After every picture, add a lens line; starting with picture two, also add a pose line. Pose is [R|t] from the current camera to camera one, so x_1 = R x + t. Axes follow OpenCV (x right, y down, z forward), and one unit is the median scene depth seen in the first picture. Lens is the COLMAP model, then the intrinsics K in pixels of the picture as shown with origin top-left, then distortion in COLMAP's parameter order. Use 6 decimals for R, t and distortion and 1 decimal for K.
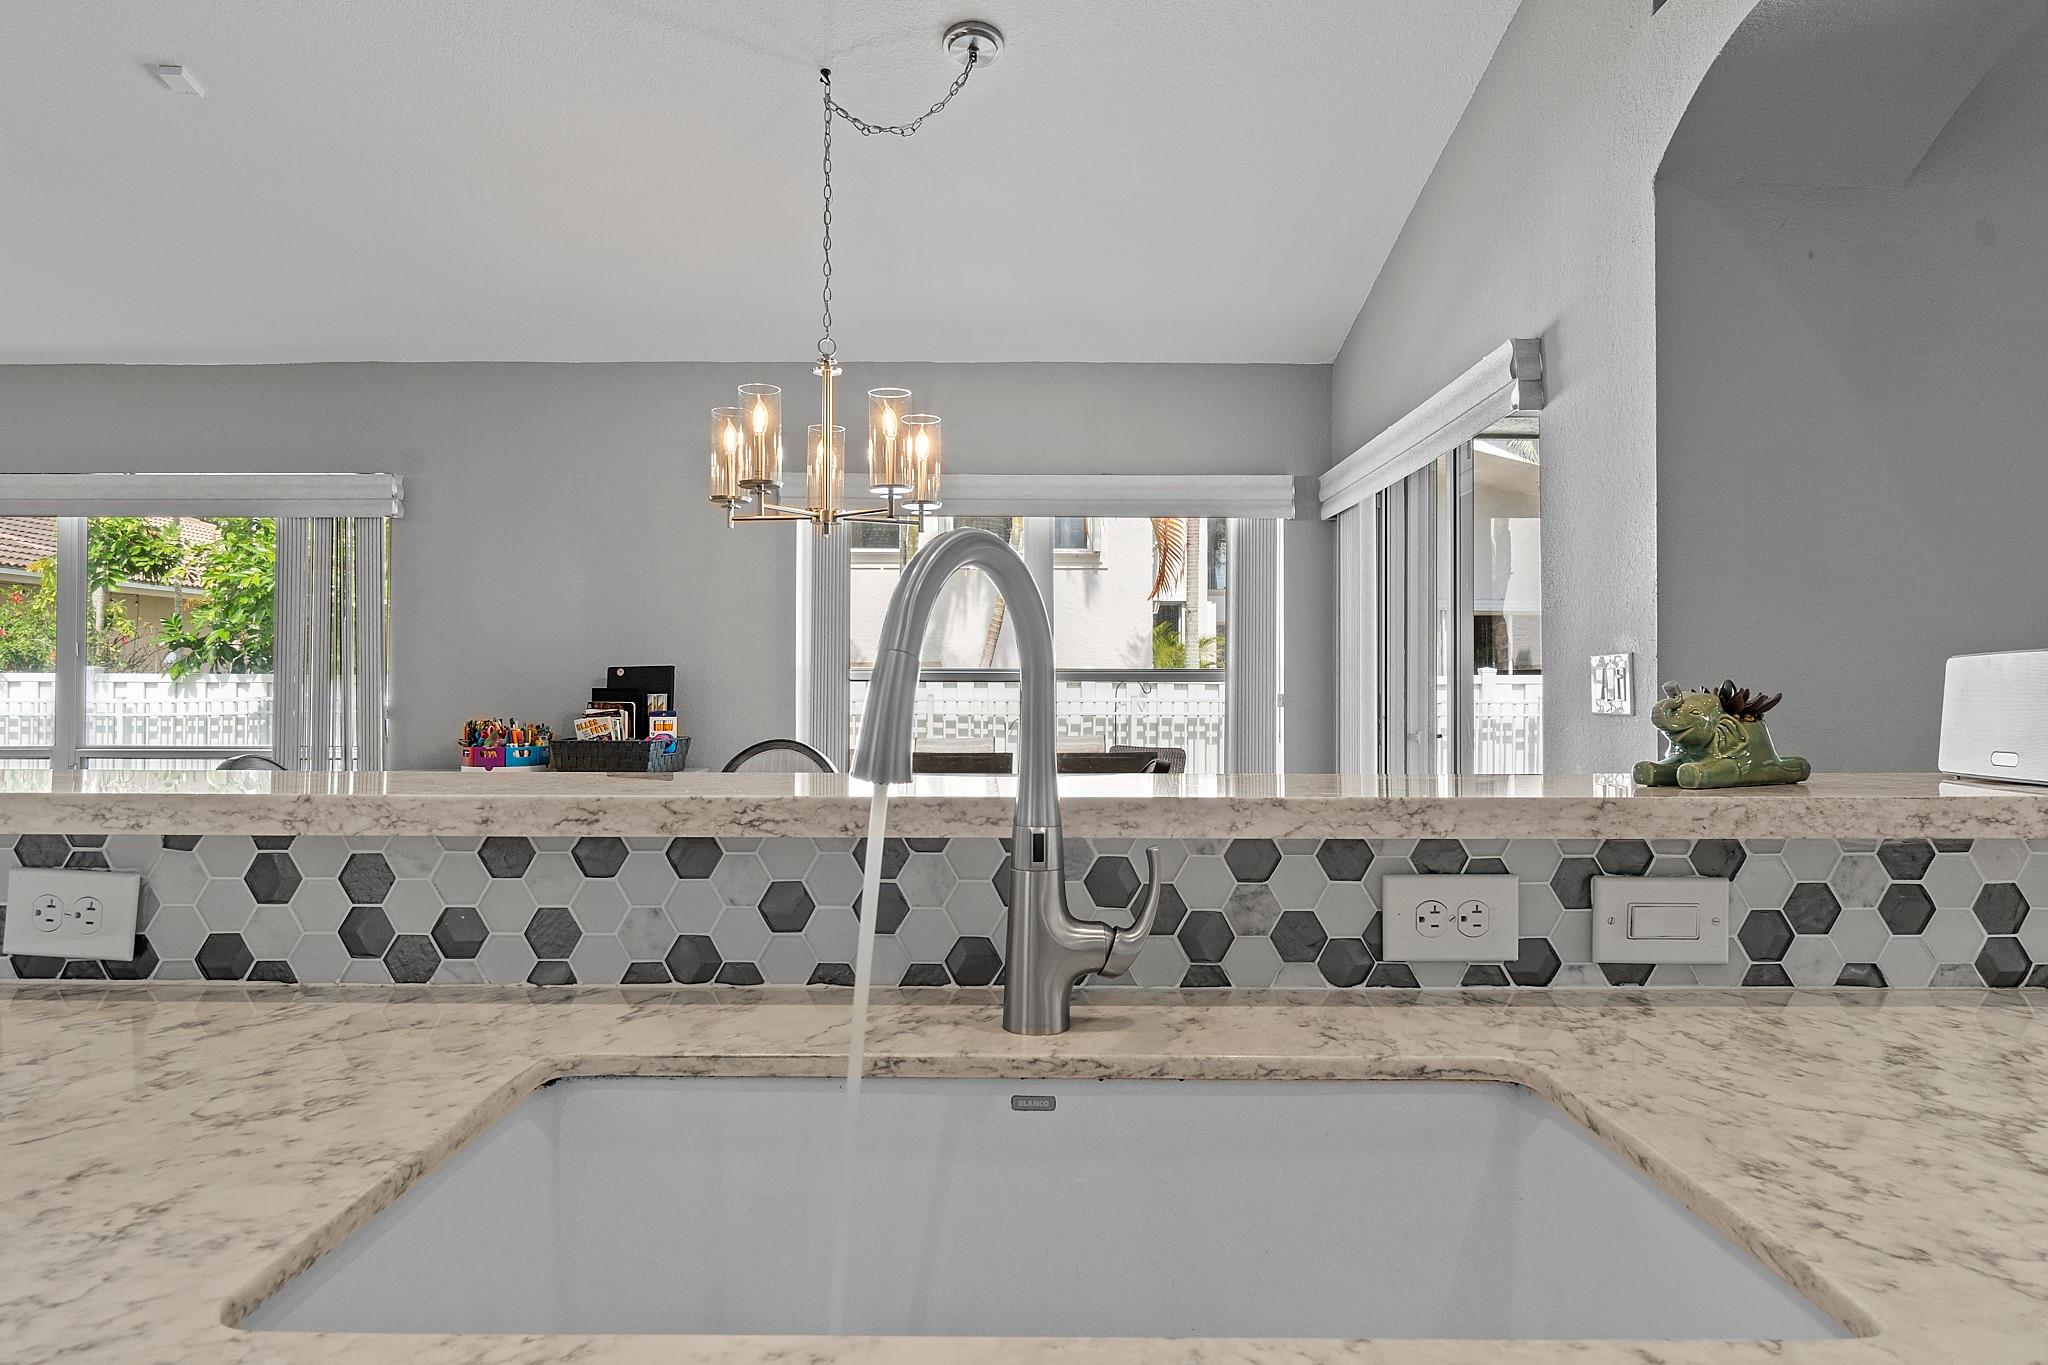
lens RADIAL K [[1259.1, 0, 1023.7], [0, 1259.1, 677.5], [0, 0, 1]] dist [-0.011306, 0.001068]
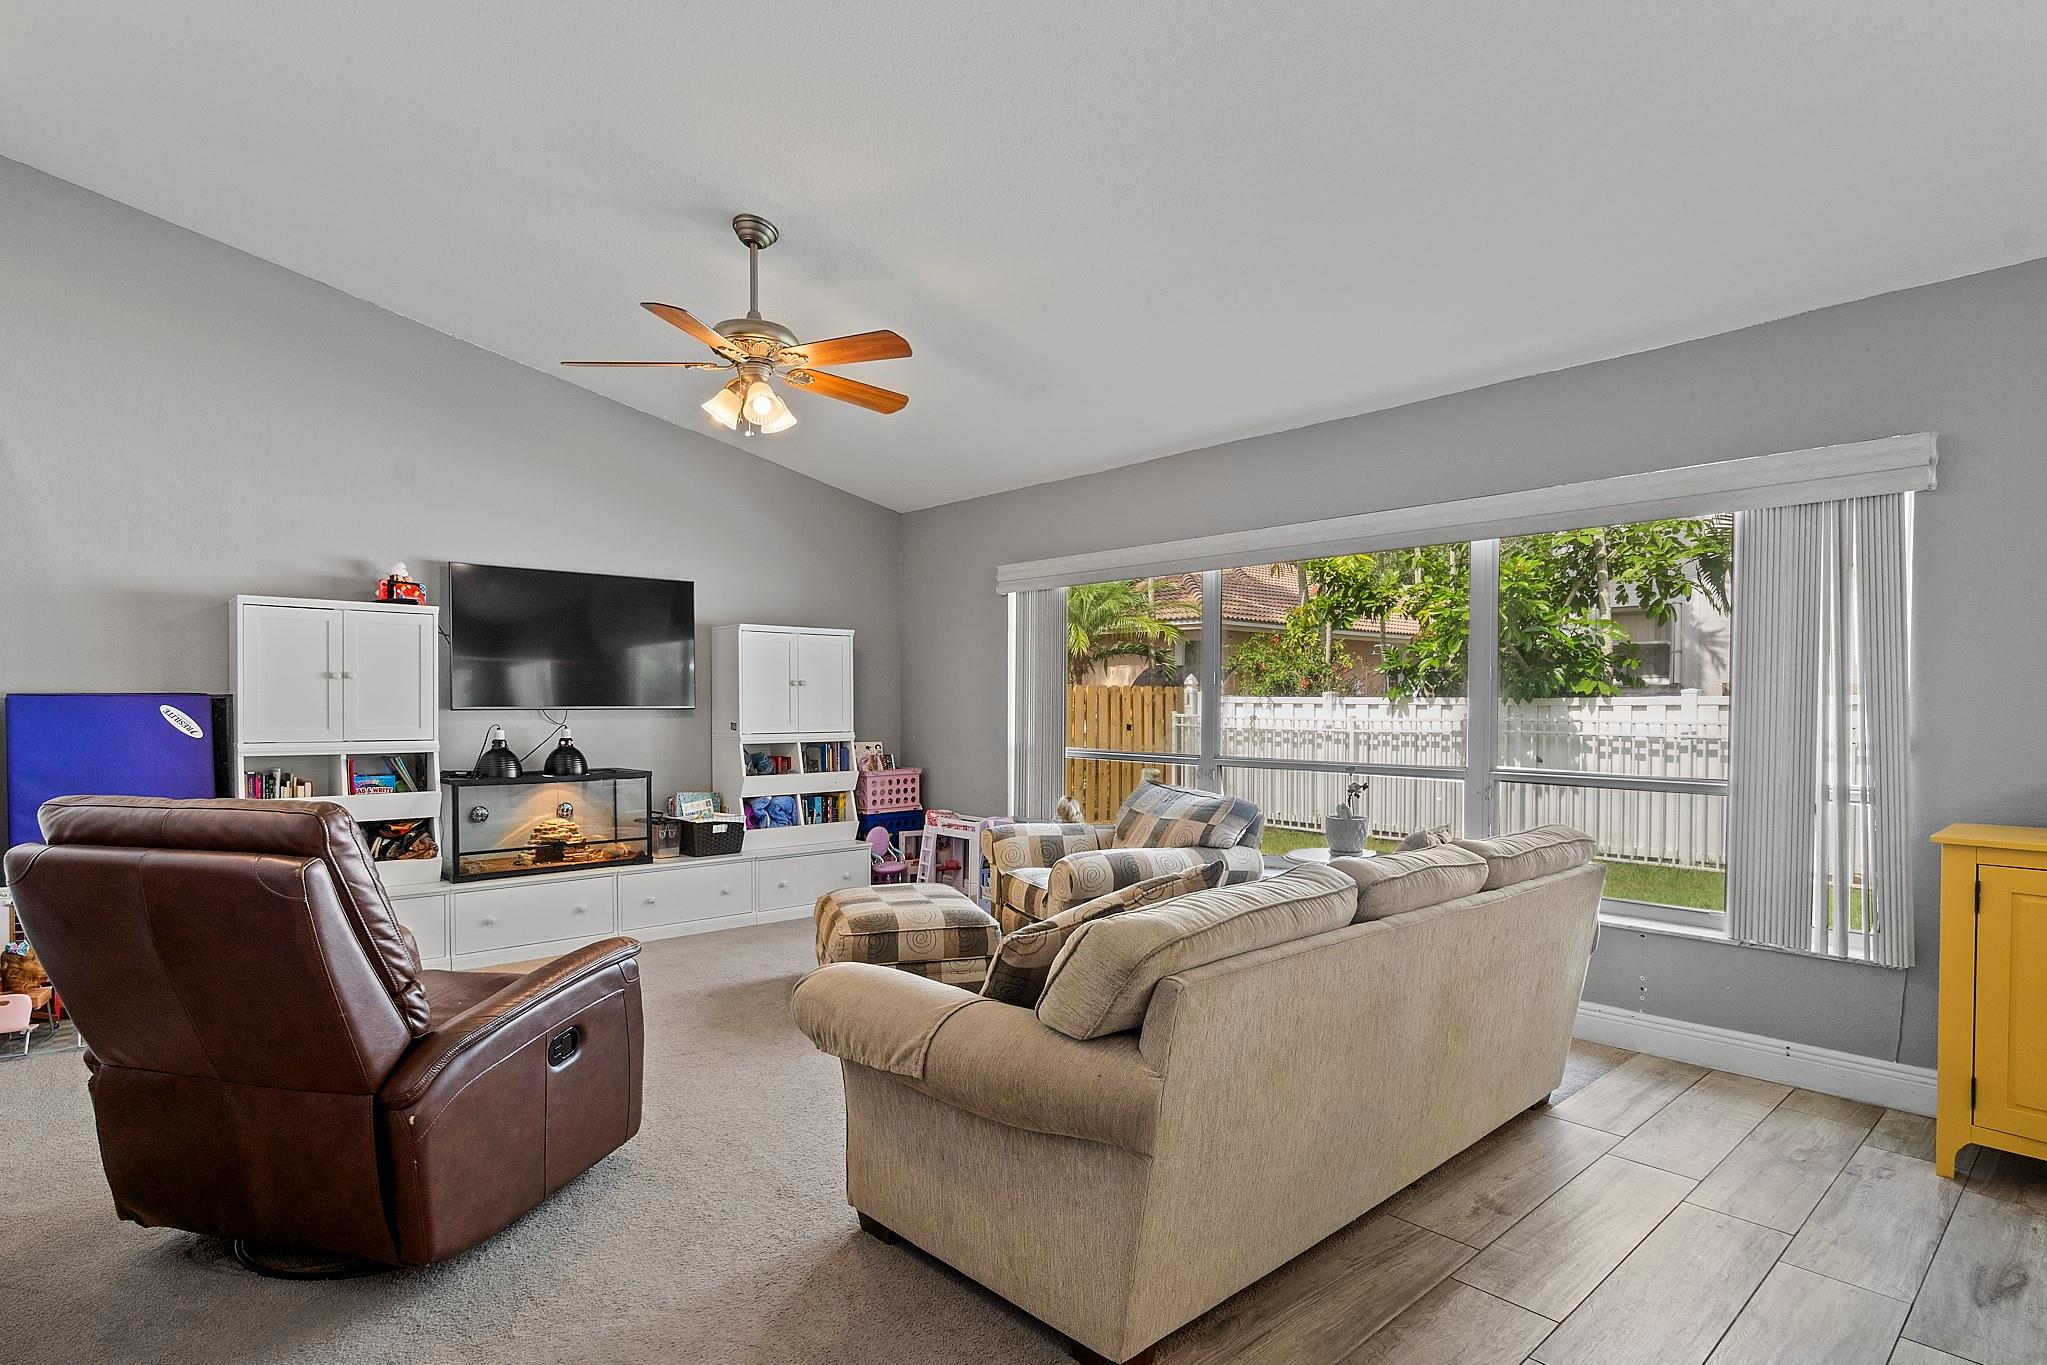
lens RADIAL K [[1060.6, 0, 1031.0], [0, 1060.6, 704.8], [0, 0, 1]] dist [-0.000877, 0.000402]
pose [[0.678249, 0.006618, -0.734802, -0.406307], [-0.005202, 0.999978, 0.004204, 0.004374], [0.734814, 0.000971, 0.678268, 0.164535]]
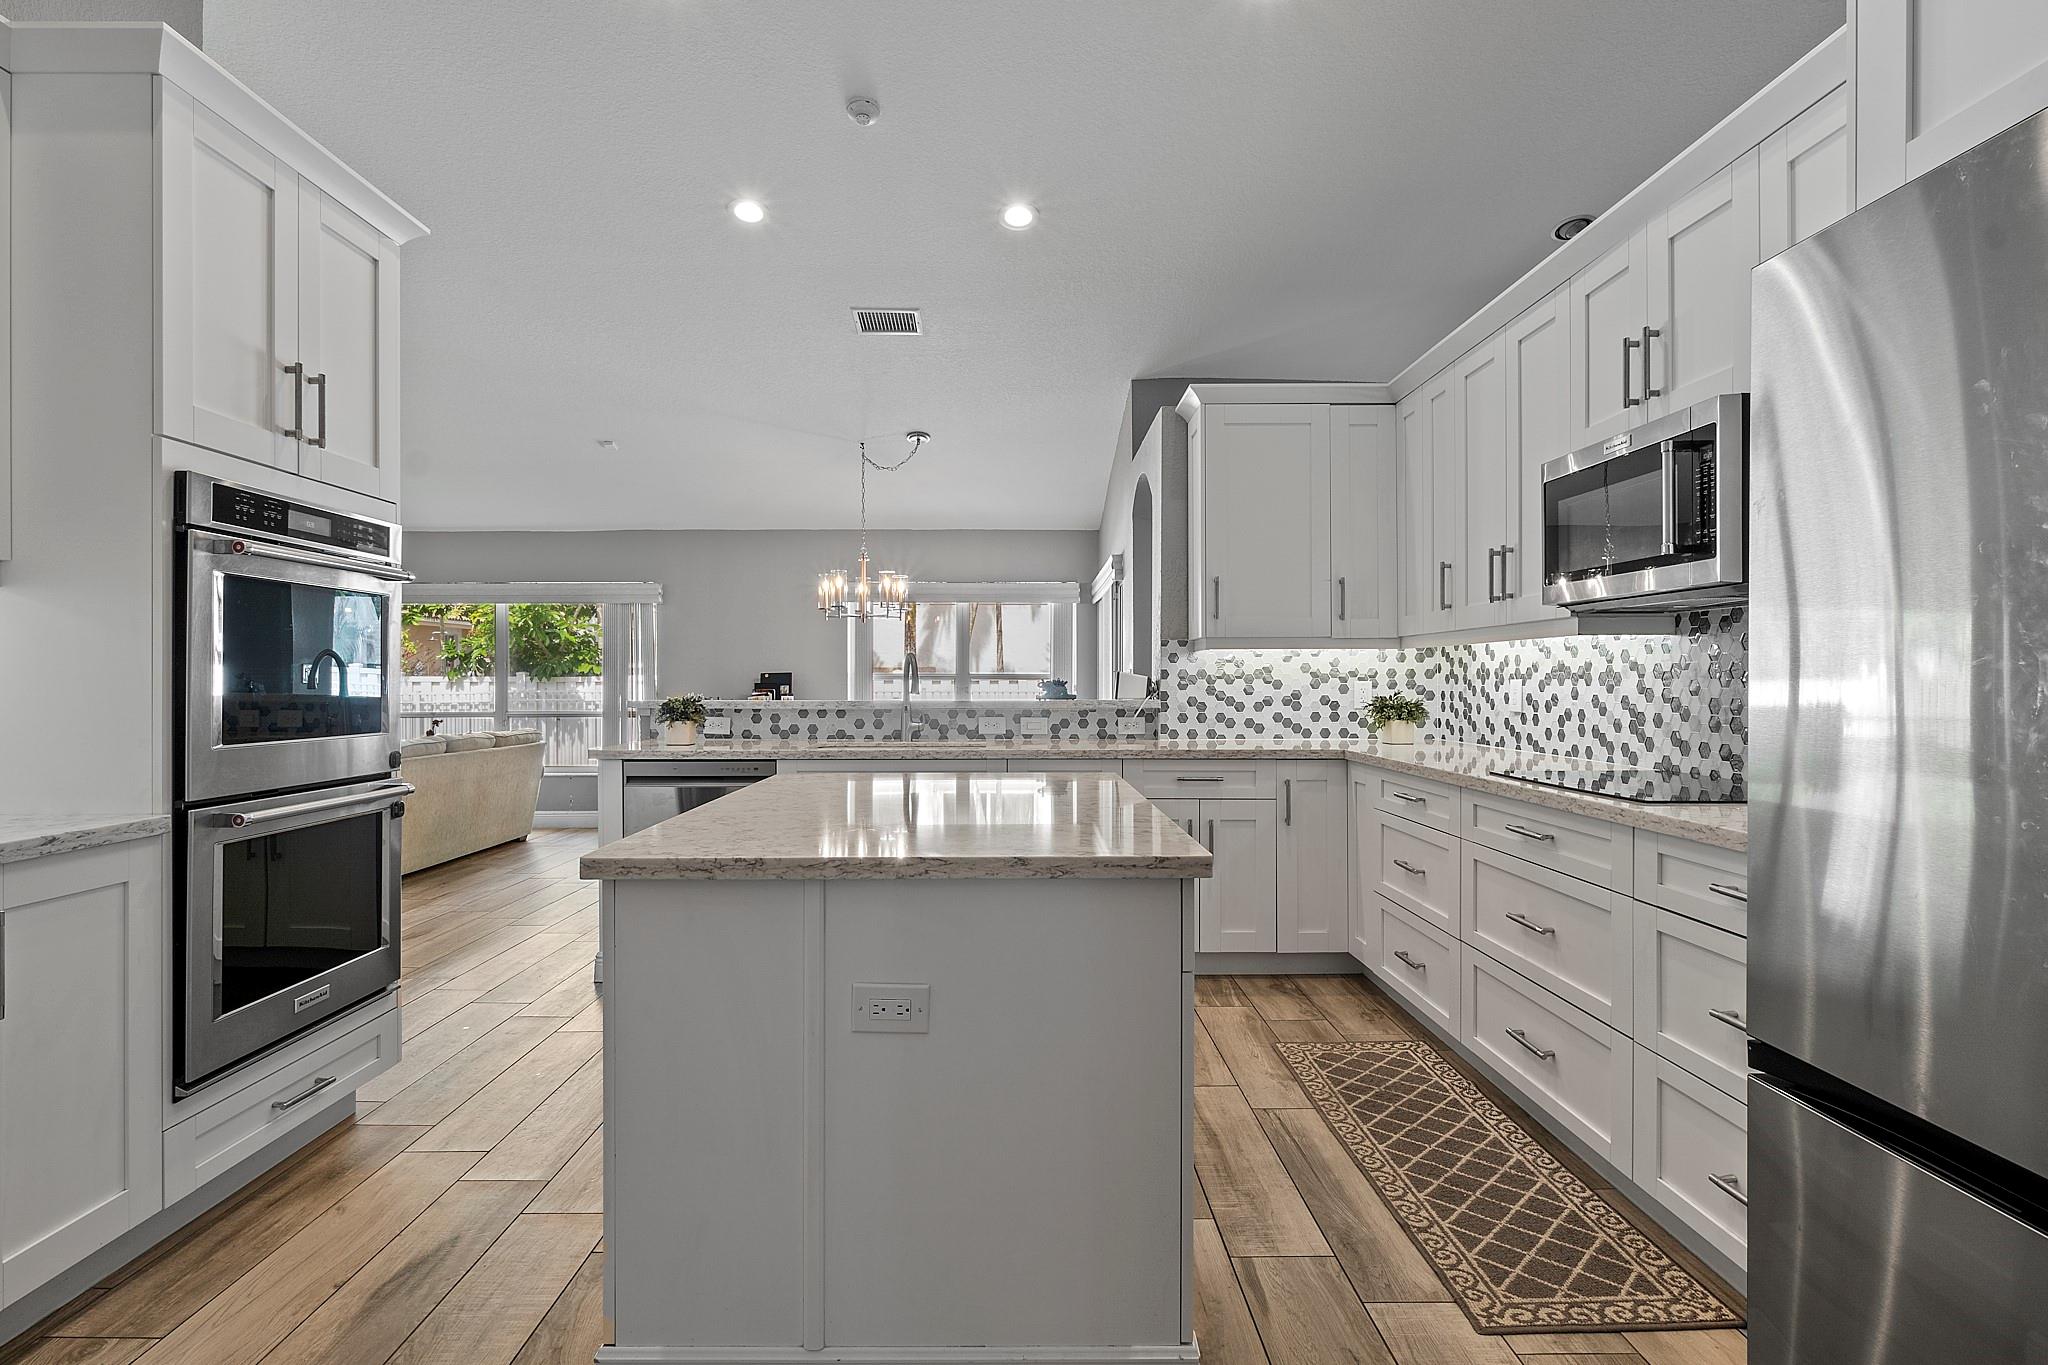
lens RADIAL K [[1061.1, 0, 1023.6], [0, 1061.1, 686.4], [0, 0, 1]] dist [-0.000877, 0.000402]
pose [[0.999994, -0.002493, 0.002223, 0.117502], [0.002474, 0.999960, 0.008562, -0.000105], [-0.002244, -0.008556, 0.999961, -0.832532]]
